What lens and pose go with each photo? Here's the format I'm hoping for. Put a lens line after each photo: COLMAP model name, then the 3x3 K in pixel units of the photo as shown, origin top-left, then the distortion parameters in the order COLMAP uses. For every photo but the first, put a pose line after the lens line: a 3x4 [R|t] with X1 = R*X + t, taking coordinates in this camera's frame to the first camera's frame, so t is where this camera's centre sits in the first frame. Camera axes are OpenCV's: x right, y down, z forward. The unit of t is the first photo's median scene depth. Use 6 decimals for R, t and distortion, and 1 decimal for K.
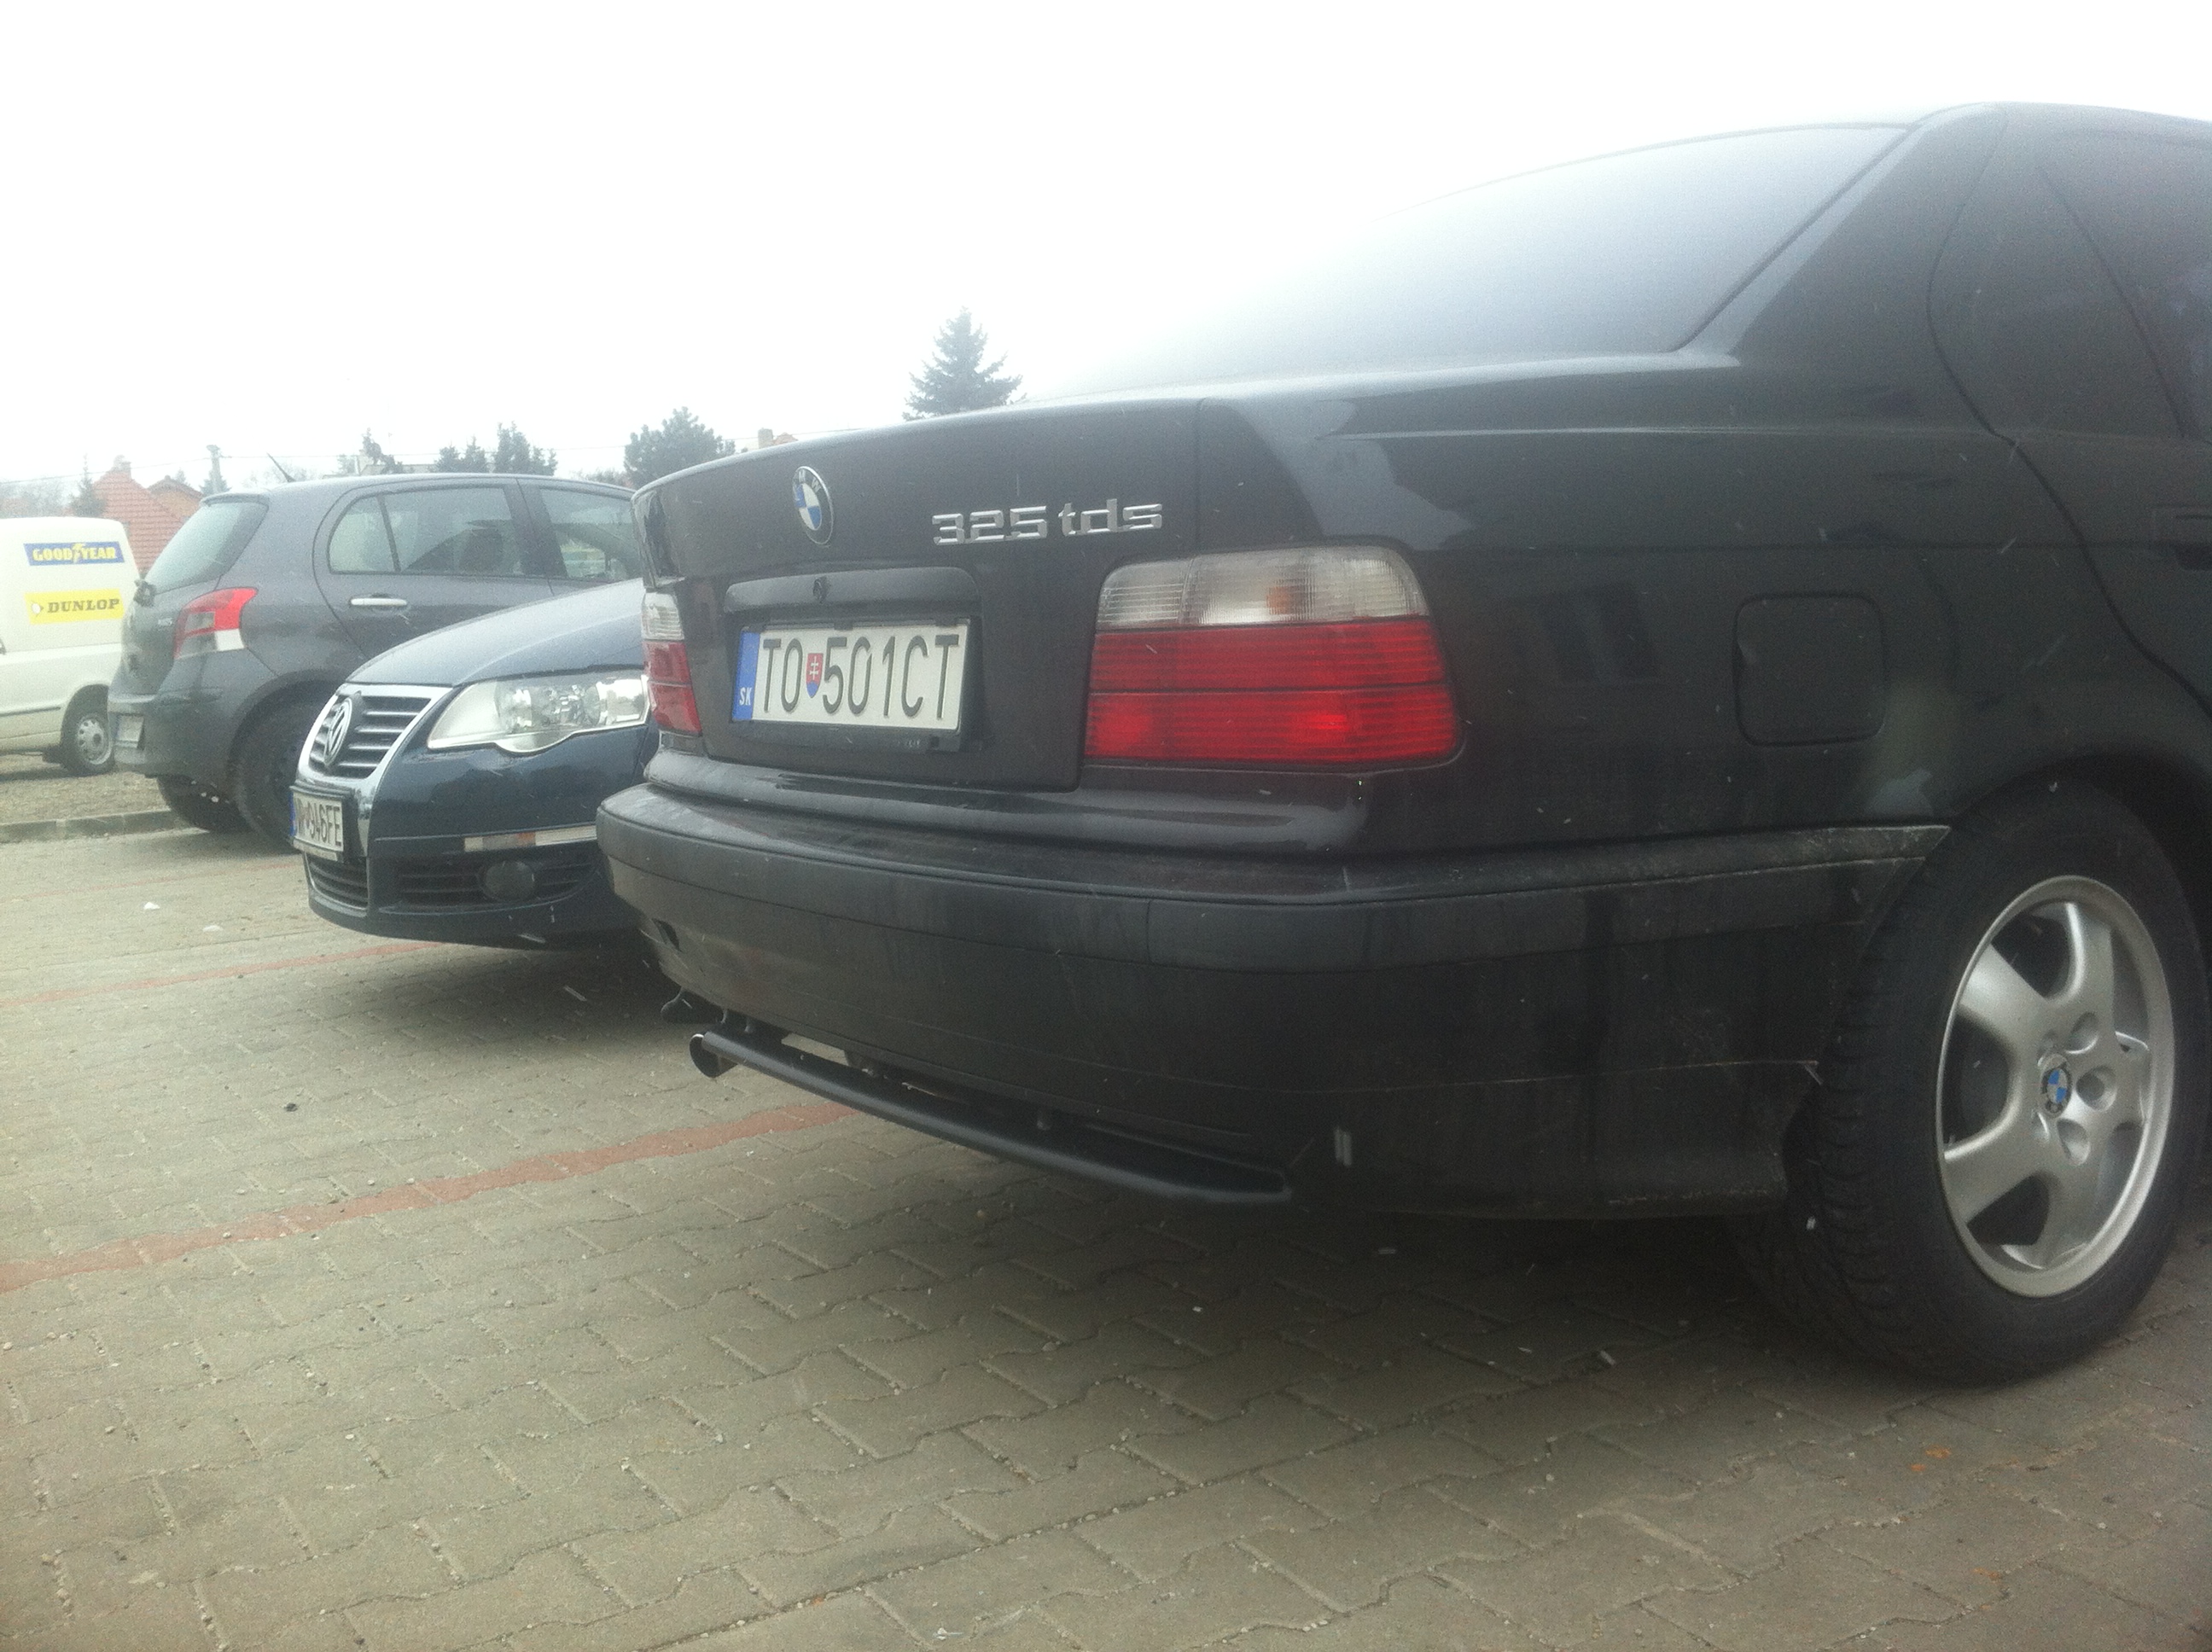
lens RADIAL K [[2241.6, 0, 1106.0], [0, 2241.6, 826.0], [0, 0, 1]] dist [-0.085753, 0.001570]
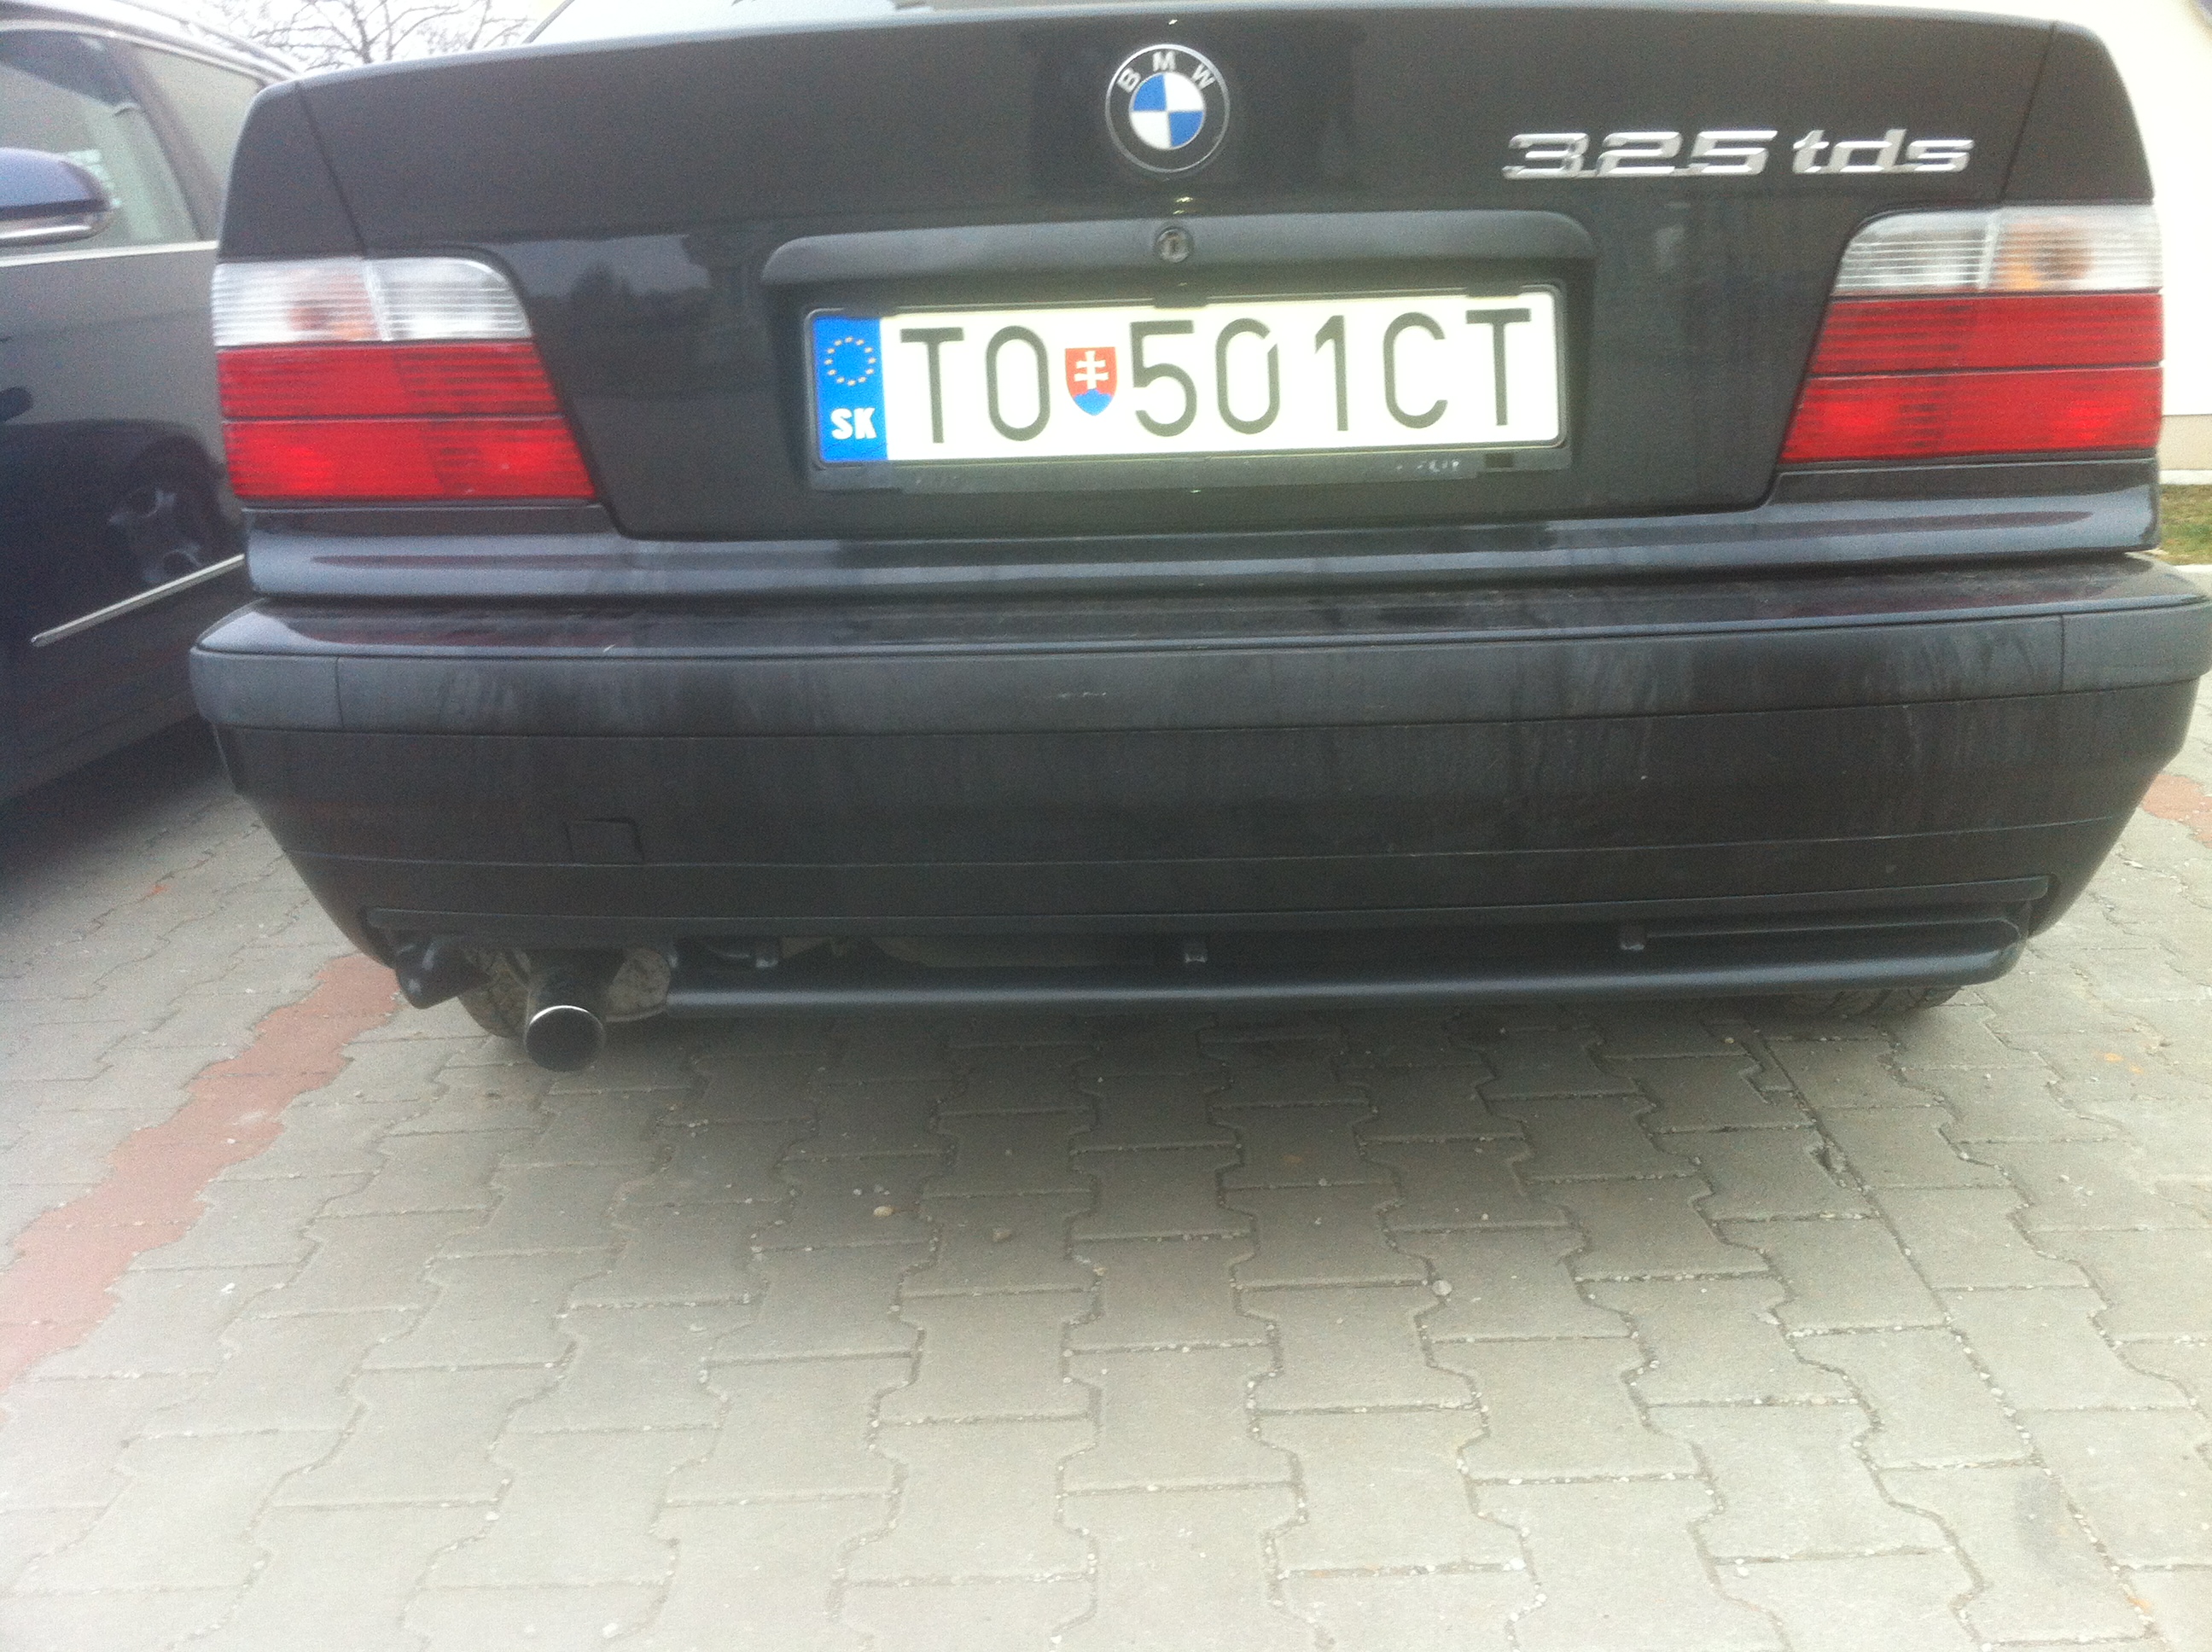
lens RADIAL K [[2247.3, 0, 1106.0], [0, 2247.3, 826.0], [0, 0, 1]] dist [0.083443, -0.463447]
pose [[0.575270, -0.188646, 0.795913, -0.744151], [0.089329, 0.981711, 0.168118, -0.054986], [-0.813071, -0.025615, 0.581600, 0.673487]]
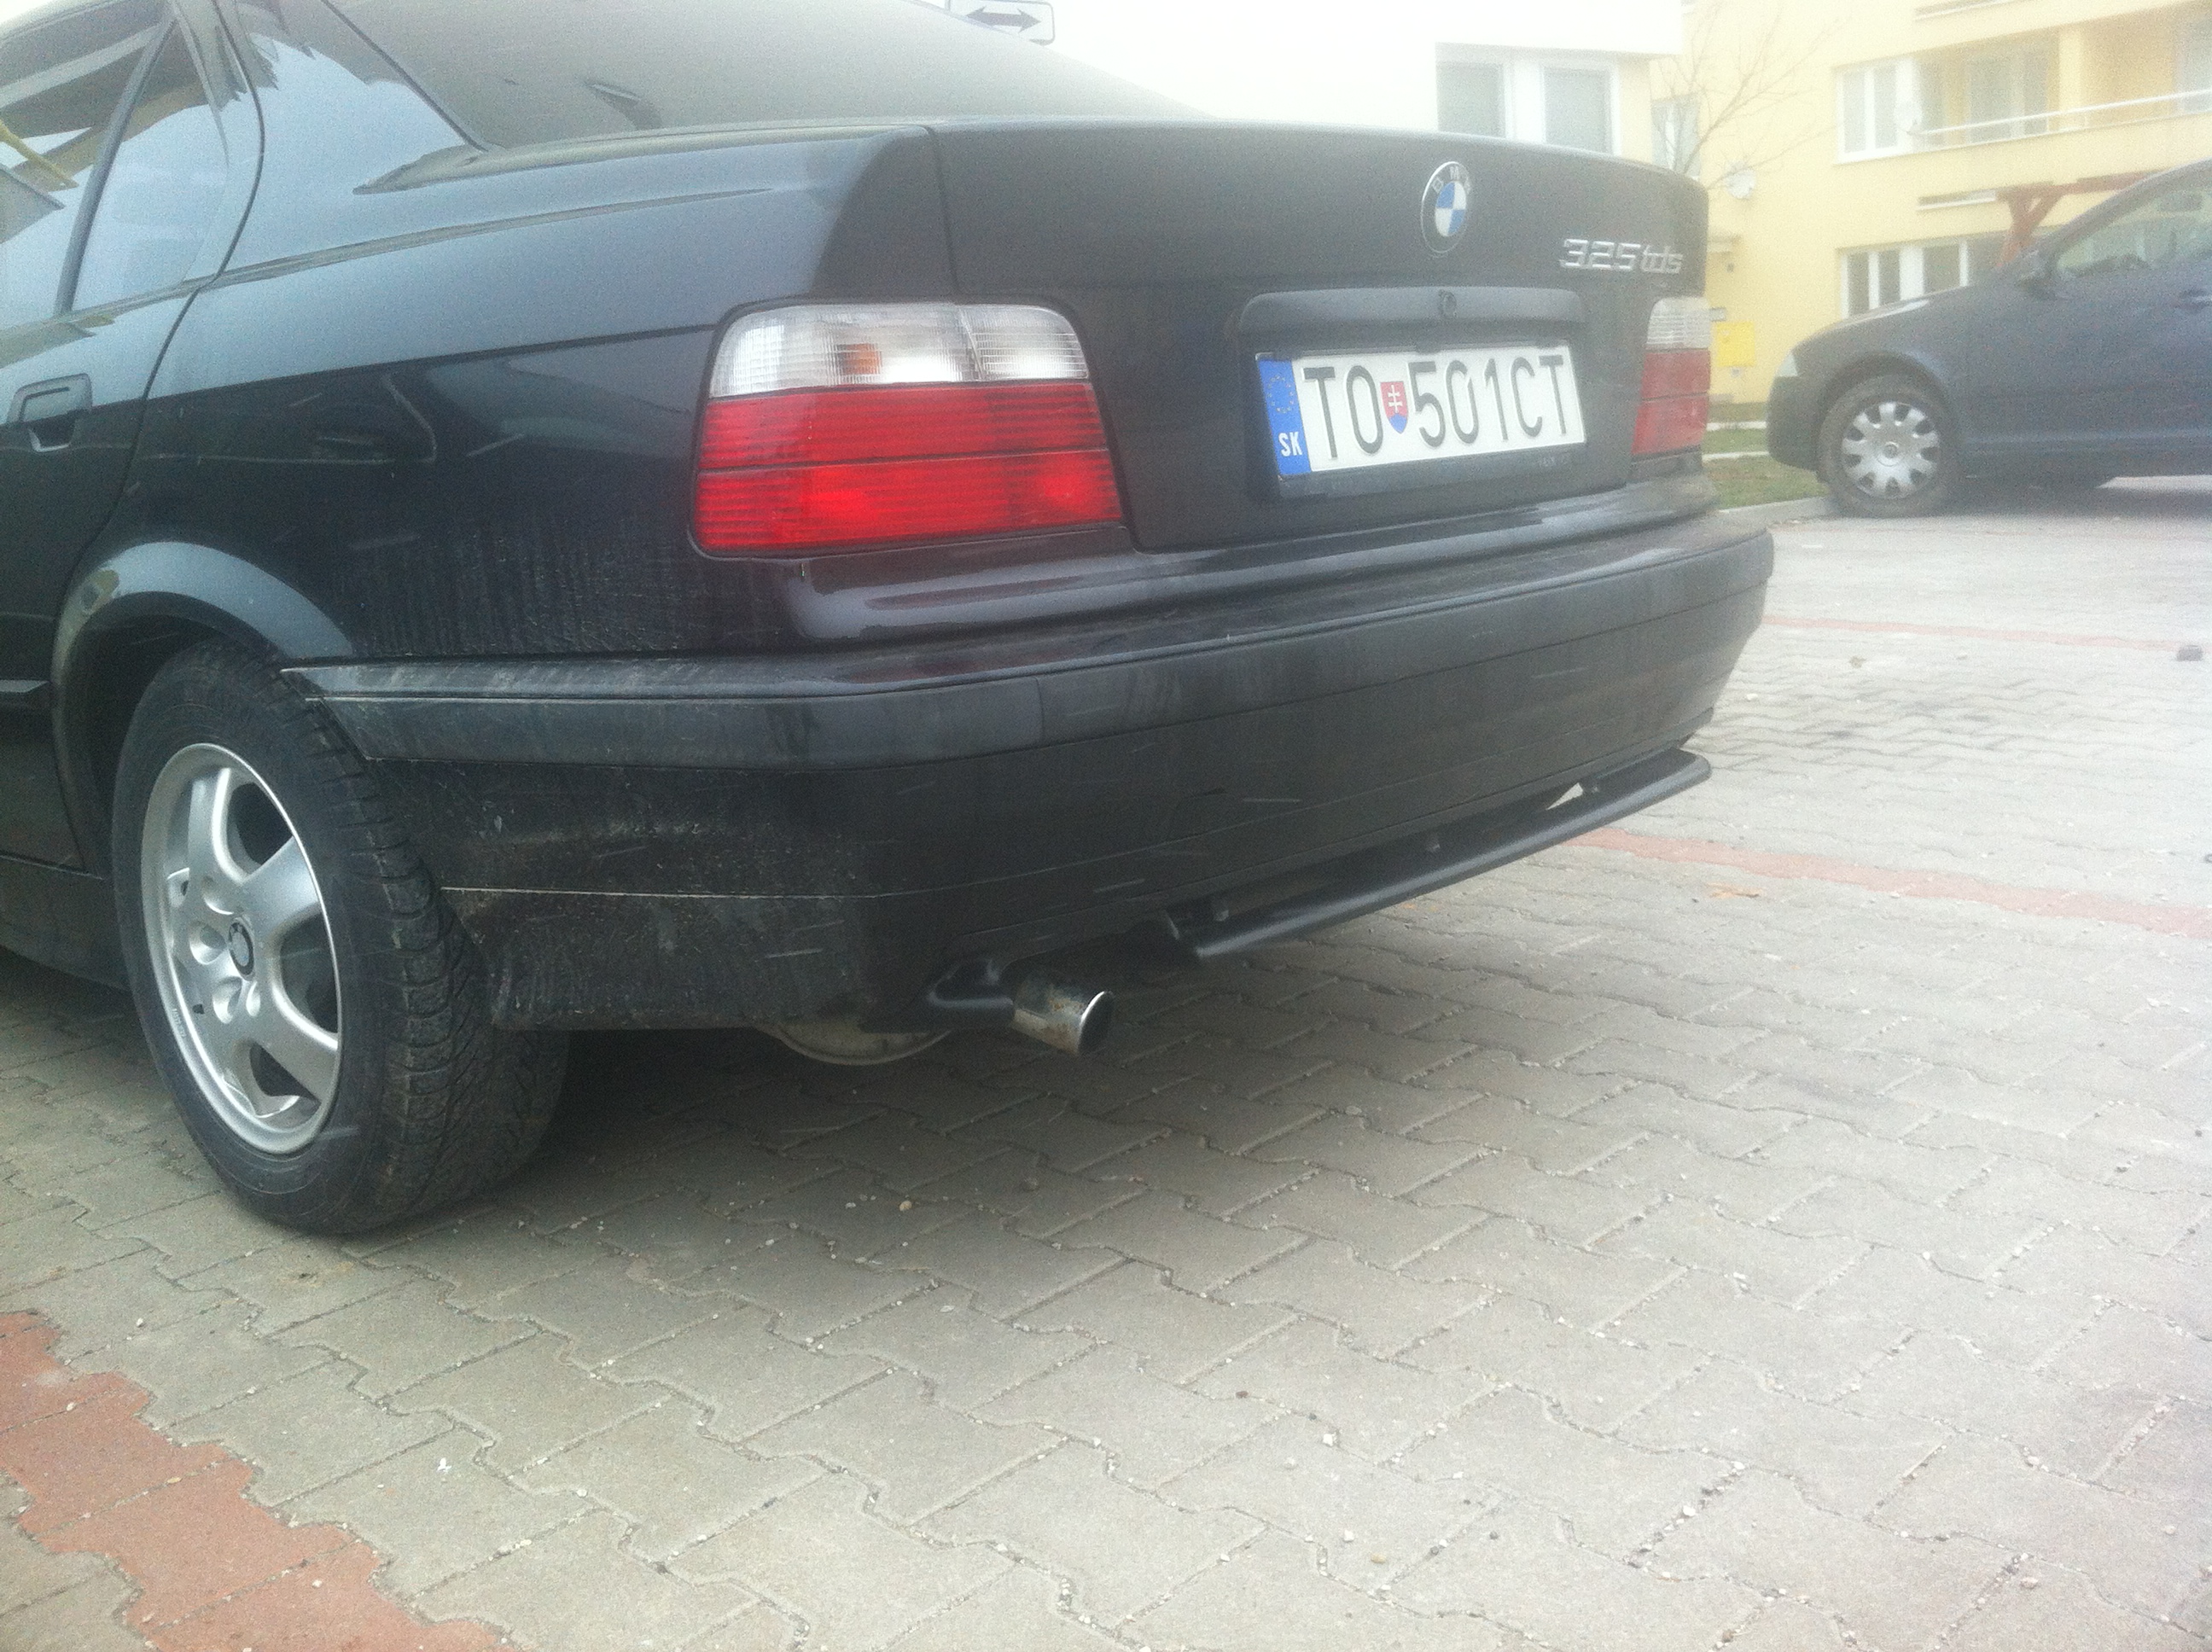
lens RADIAL K [[2241.6, 0, 1106.0], [0, 2241.6, 826.0], [0, 0, 1]] dist [-0.085753, 0.001570]
pose [[-0.250100, -0.155433, 0.955663, -1.041298], [0.143744, 0.970131, 0.195404, -0.104307], [-0.957490, 0.186242, -0.220287, 1.460129]]
